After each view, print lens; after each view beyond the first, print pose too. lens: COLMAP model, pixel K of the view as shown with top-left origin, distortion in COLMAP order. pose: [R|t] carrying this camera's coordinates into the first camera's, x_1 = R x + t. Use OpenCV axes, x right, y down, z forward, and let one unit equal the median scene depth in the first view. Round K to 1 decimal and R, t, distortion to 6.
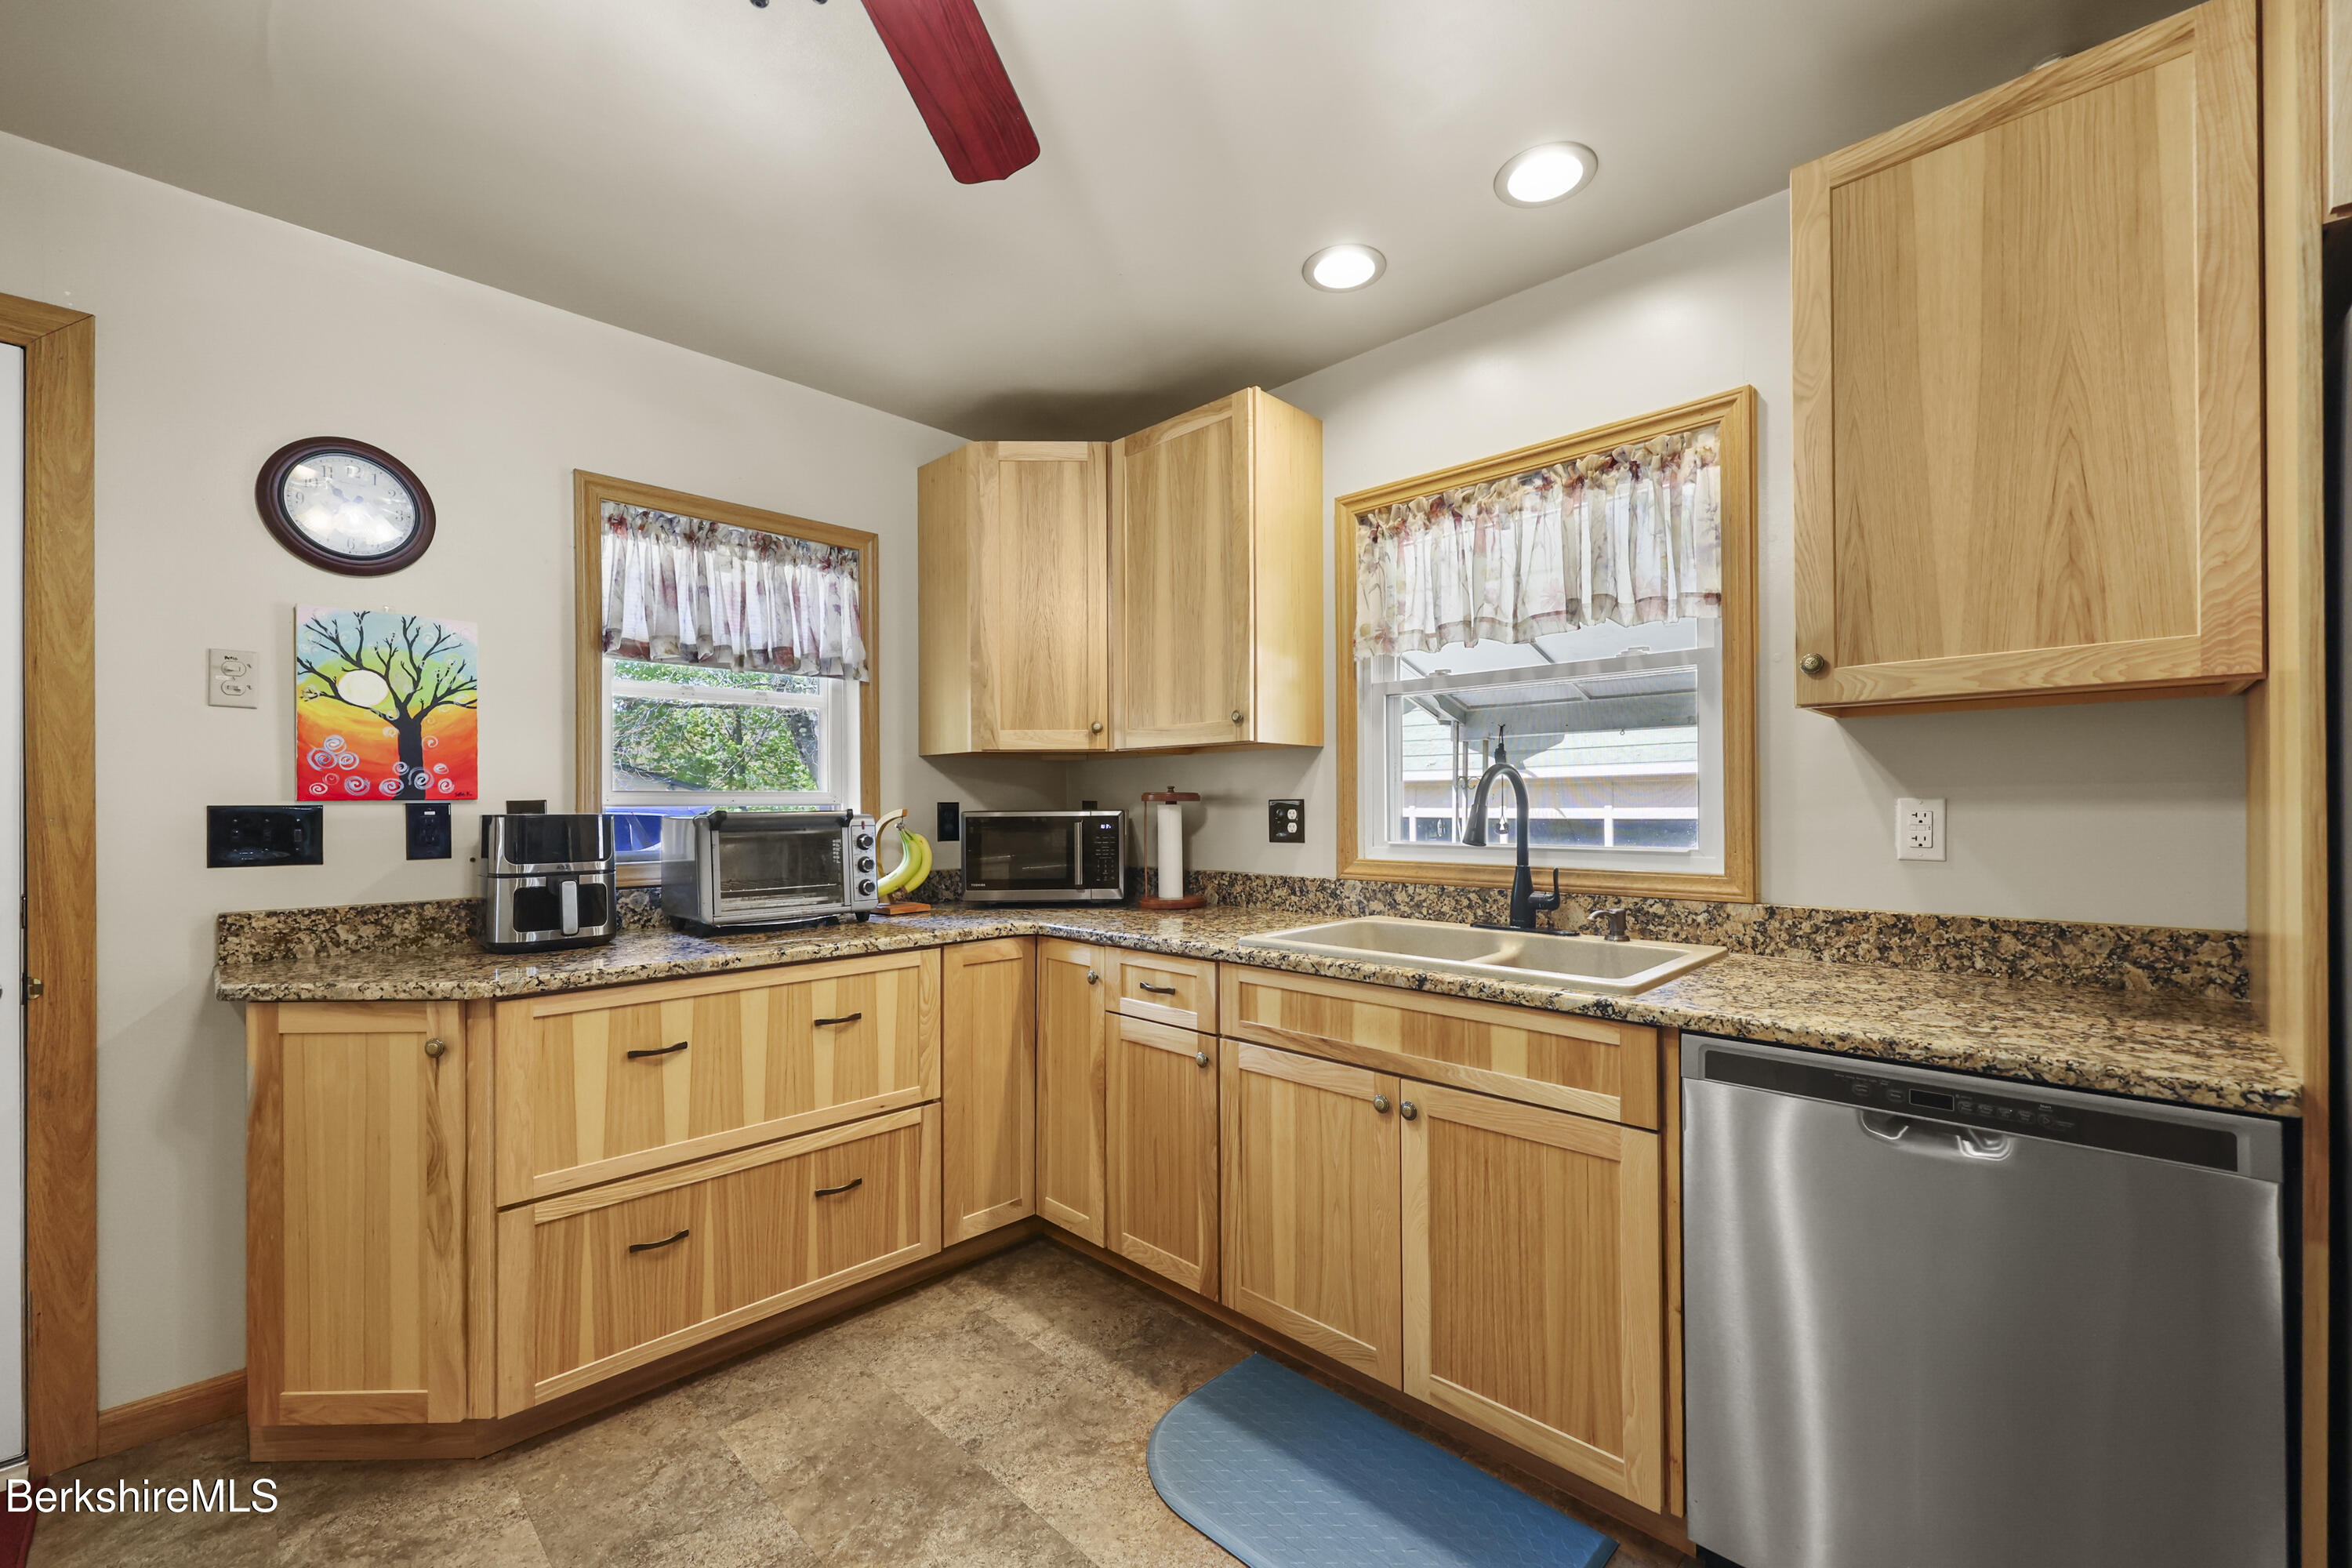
lens RADIAL K [[956.3, 0, 1181.7], [0, 956.3, 800.4], [0, 0, 1]] dist [-0.001512, 0.000412]
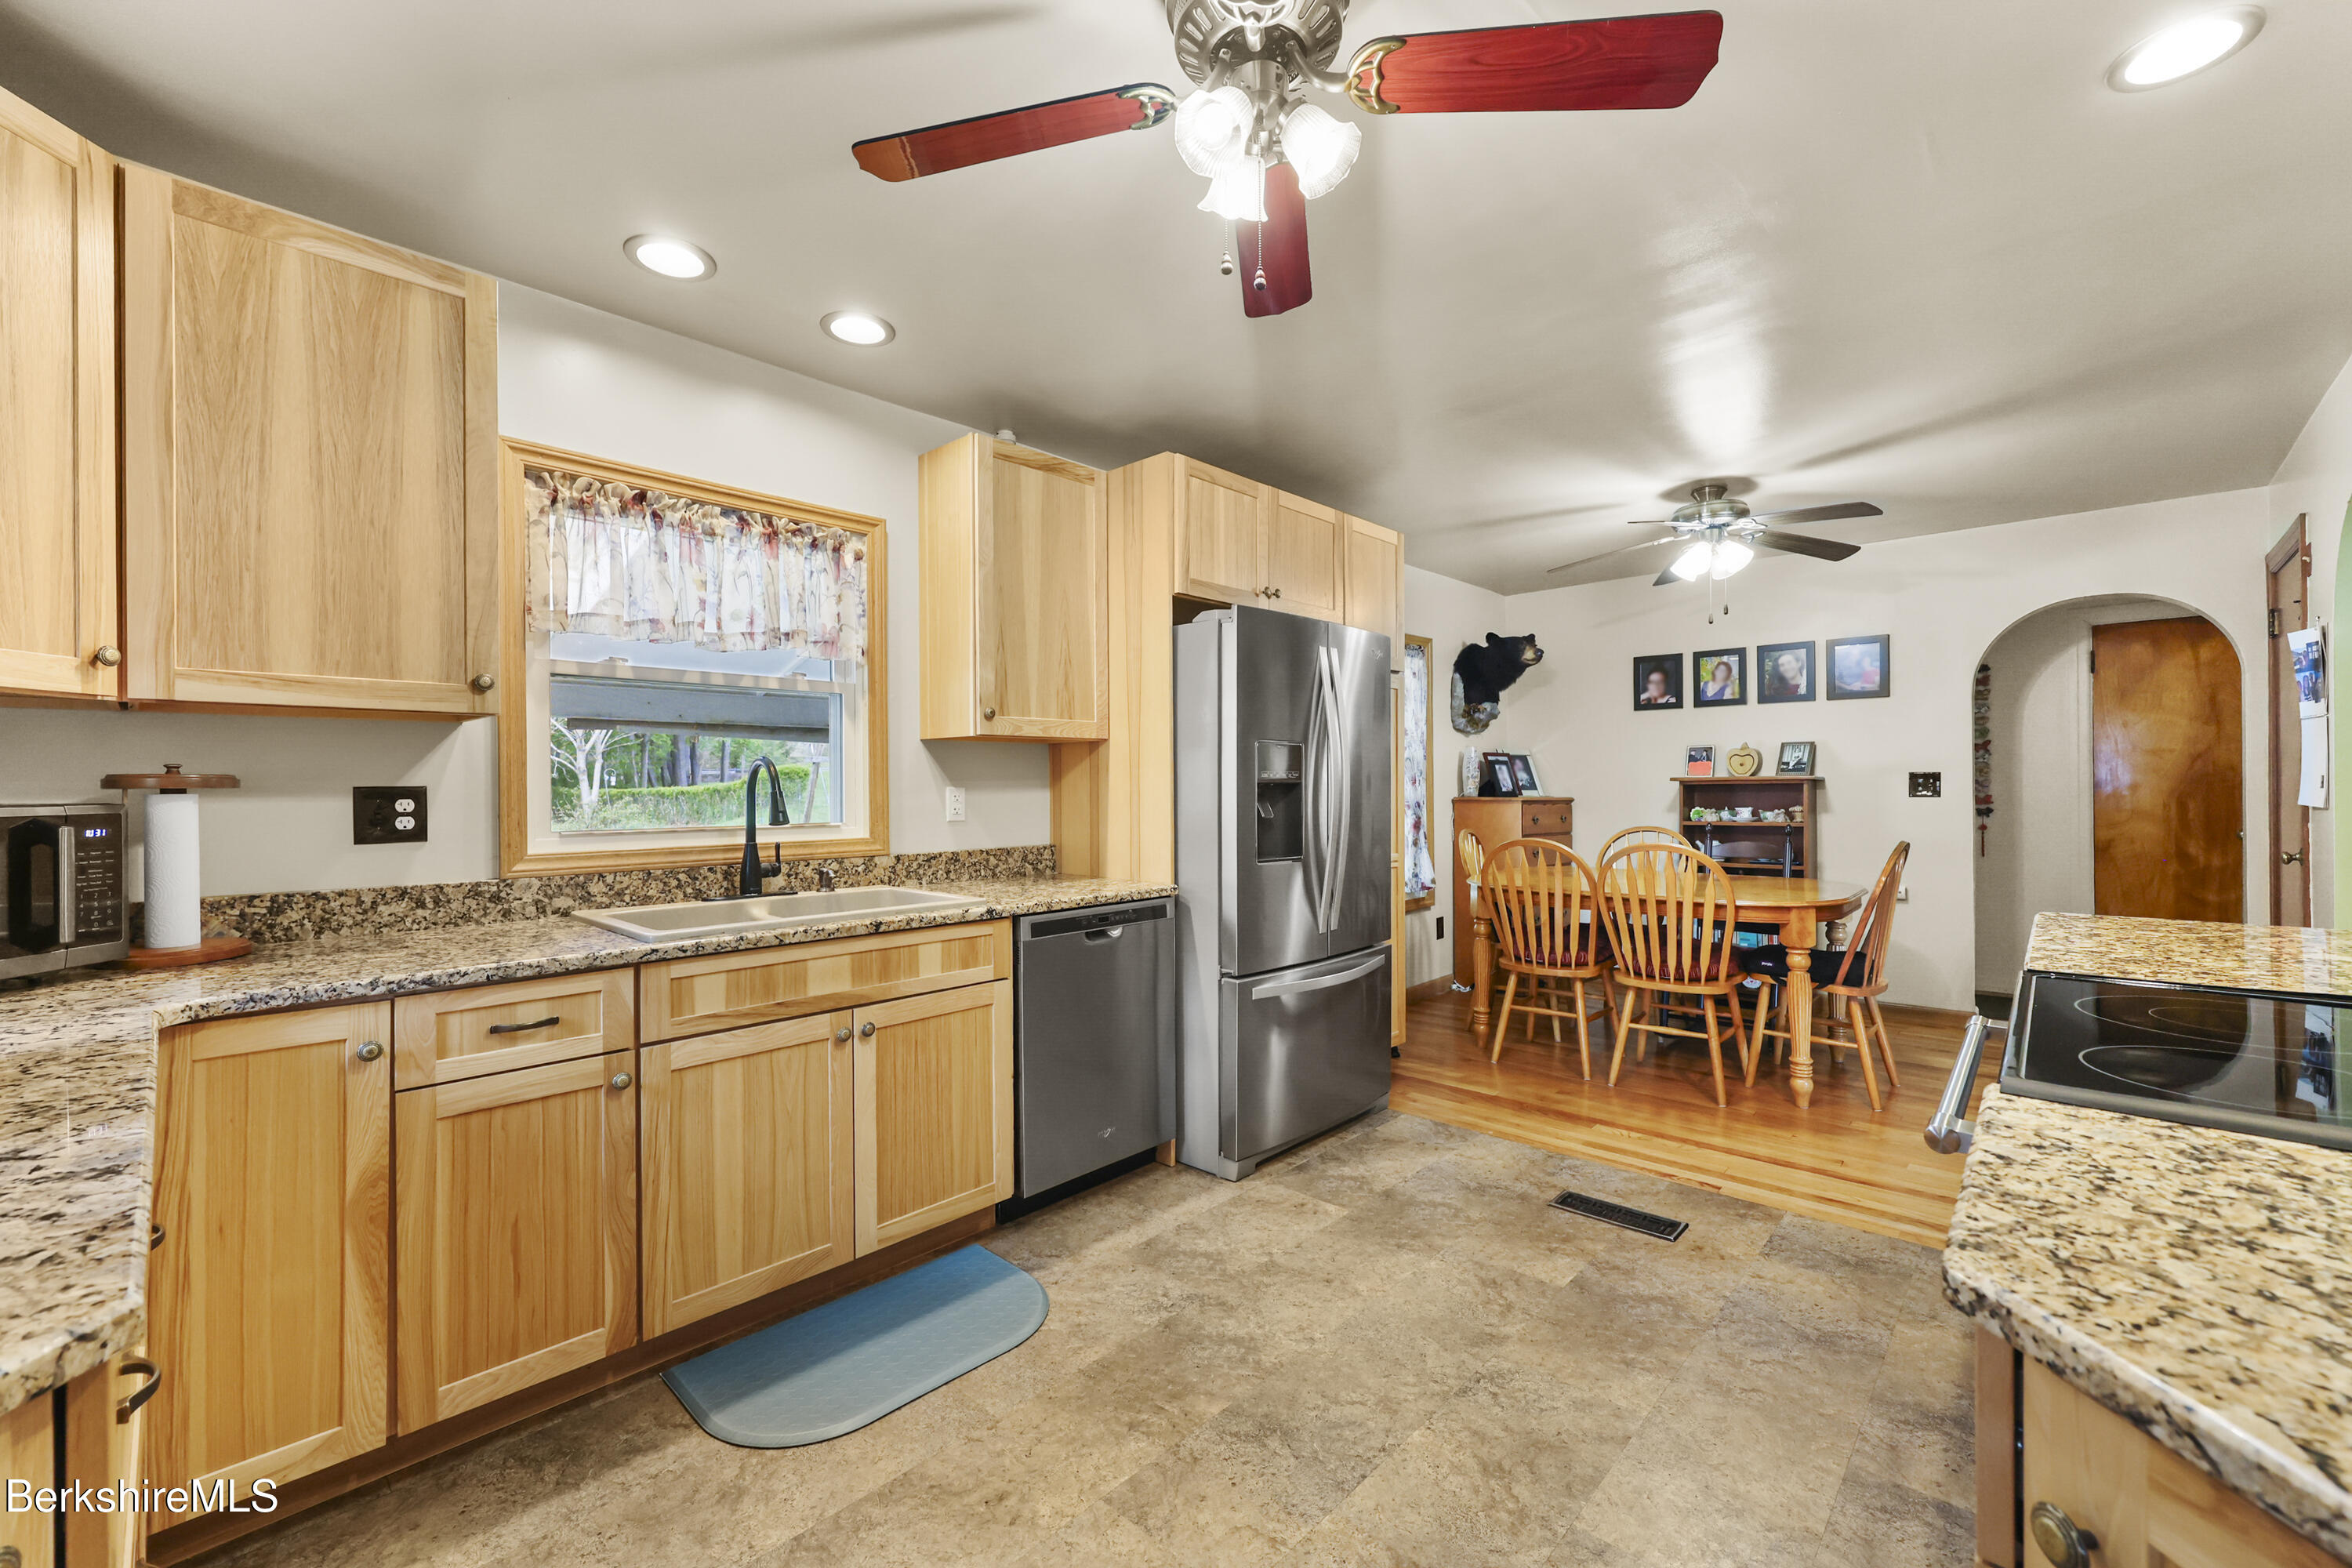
lens RADIAL K [[956.3, 0, 1189.8], [0, 956.3, 780.3], [0, 0, 1]] dist [-0.001512, 0.000412]
pose [[-0.024242, 0.010796, 0.999648, -0.880729], [0.001388, 0.999941, -0.010766, 0.004076], [-0.999705, 0.001127, -0.024256, 0.500300]]
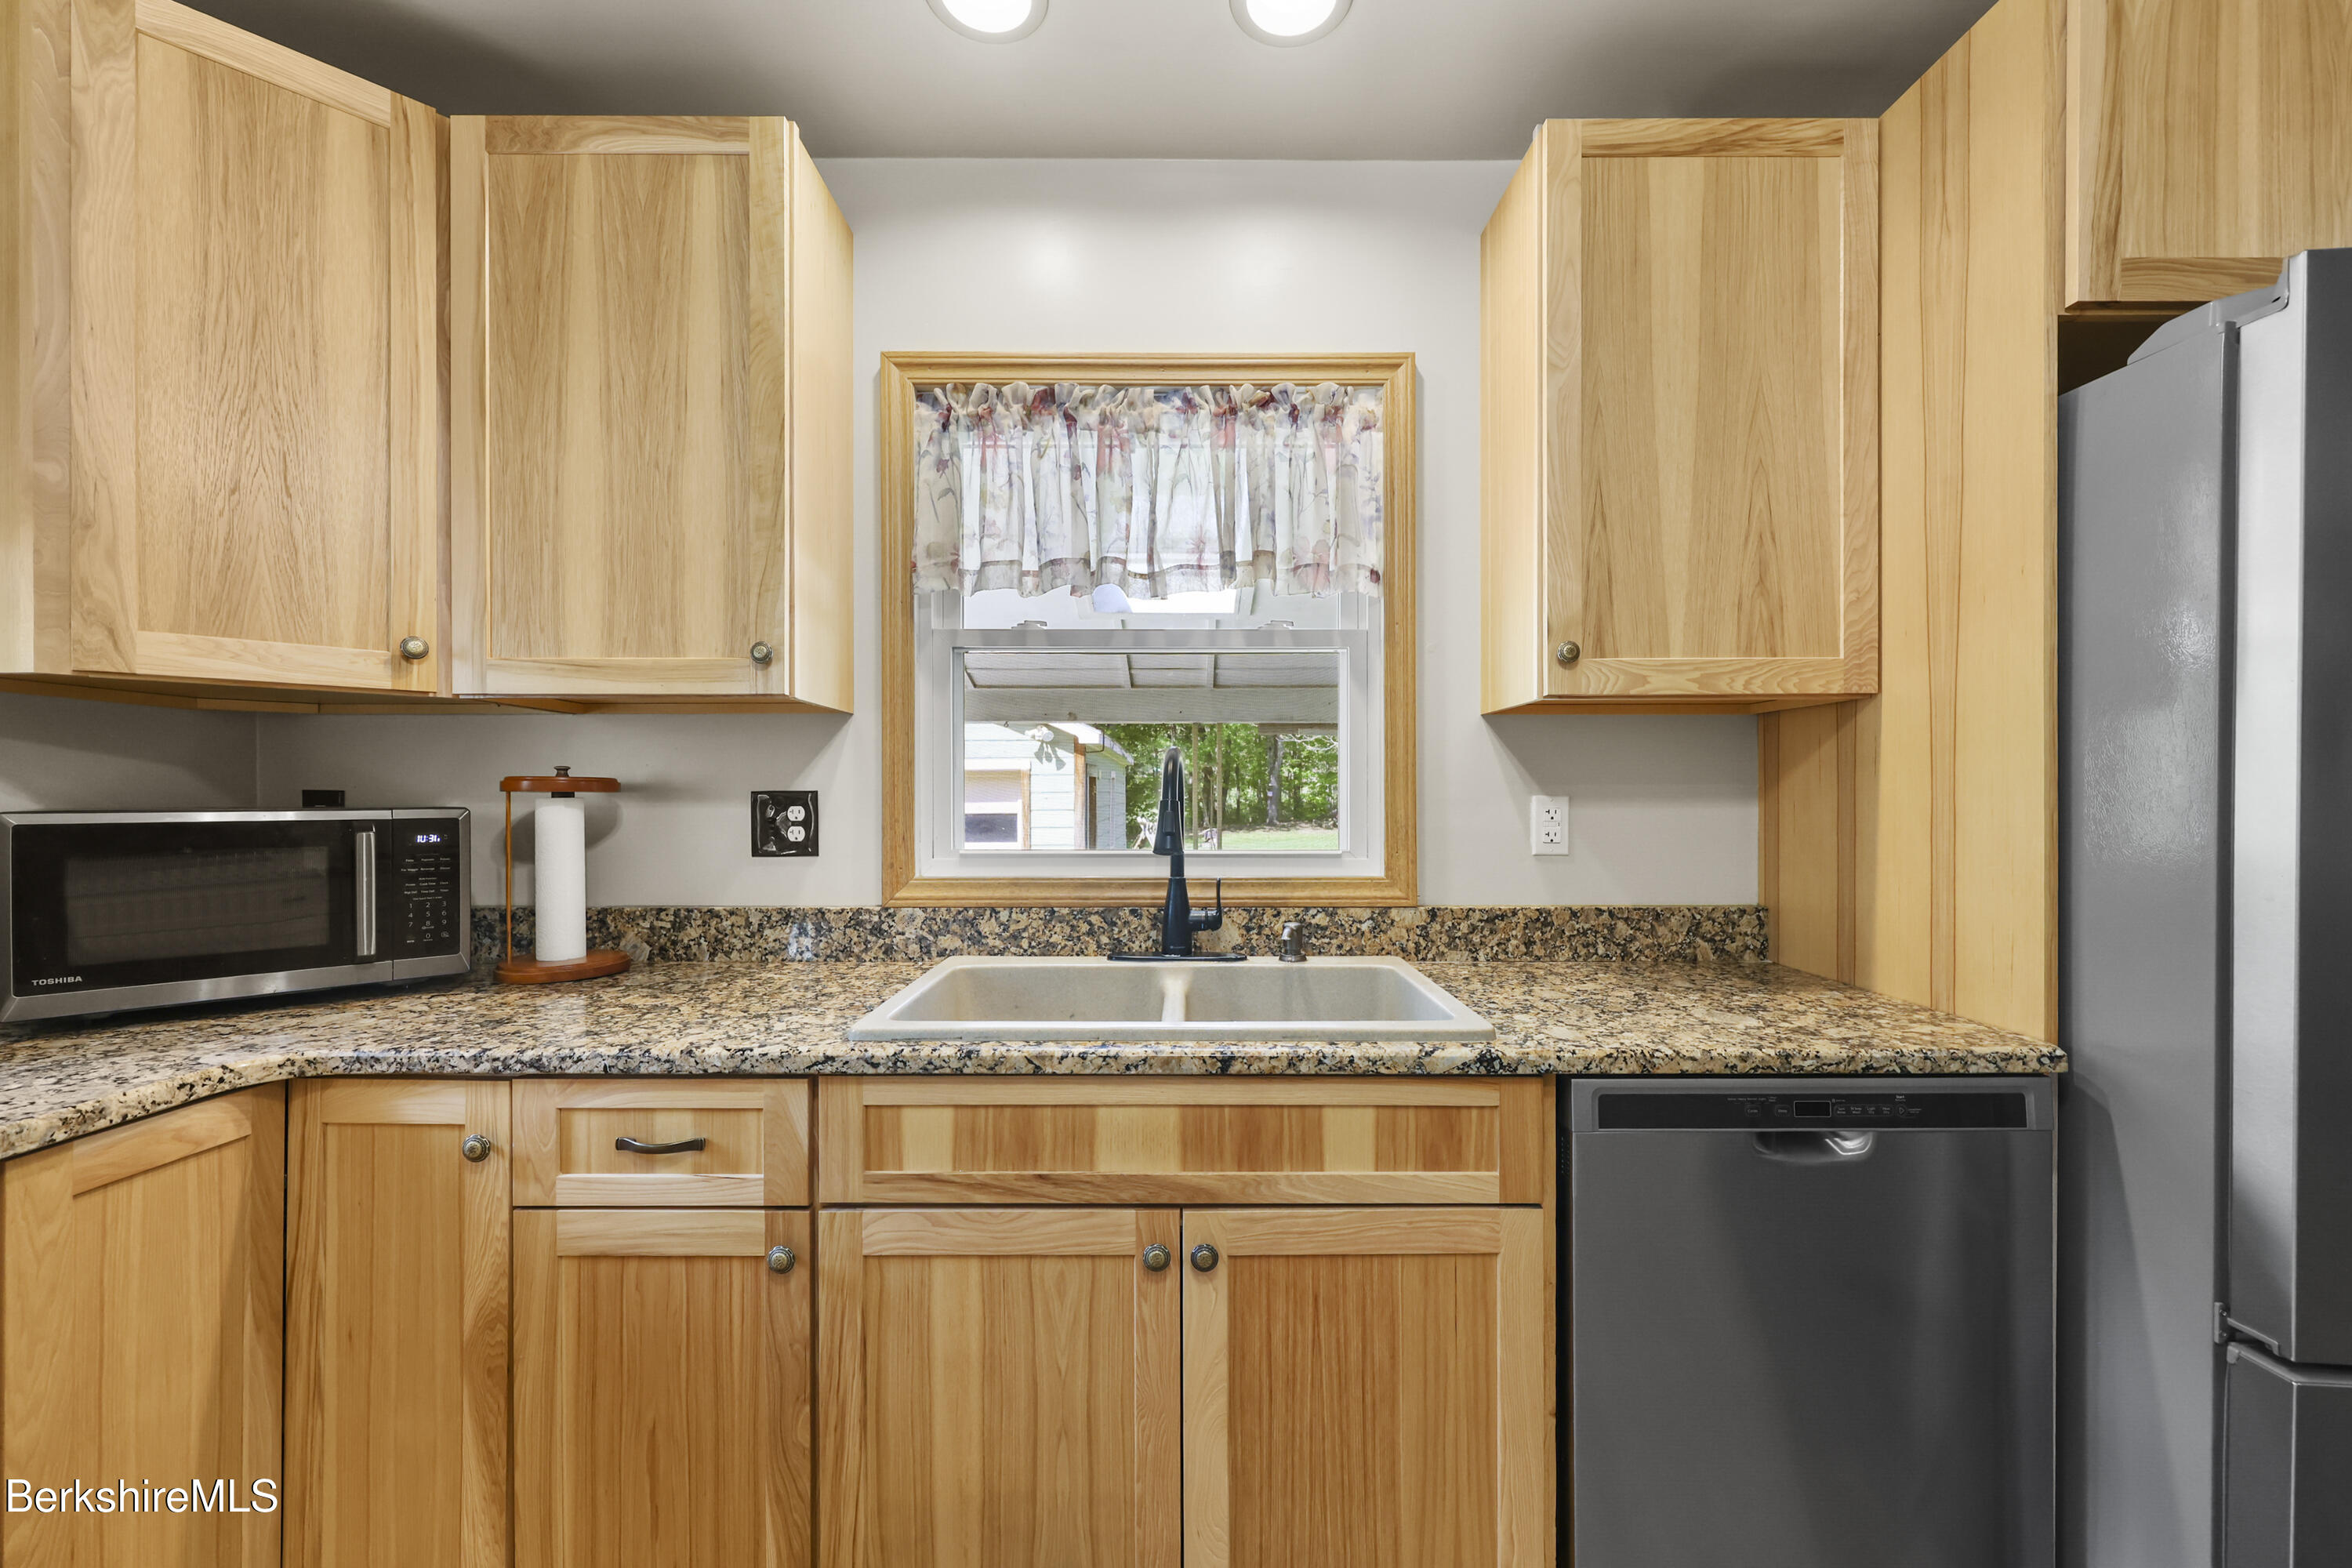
lens RADIAL K [[956.3, 0, 1185.1], [0, 956.3, 799.0], [0, 0, 1]] dist [-0.001512, 0.000412]
pose [[0.715613, 0.003957, 0.698486, -0.200673], [-0.006707, 0.999977, 0.001206, 0.002369], [-0.698465, -0.005548, 0.715623, 0.444051]]
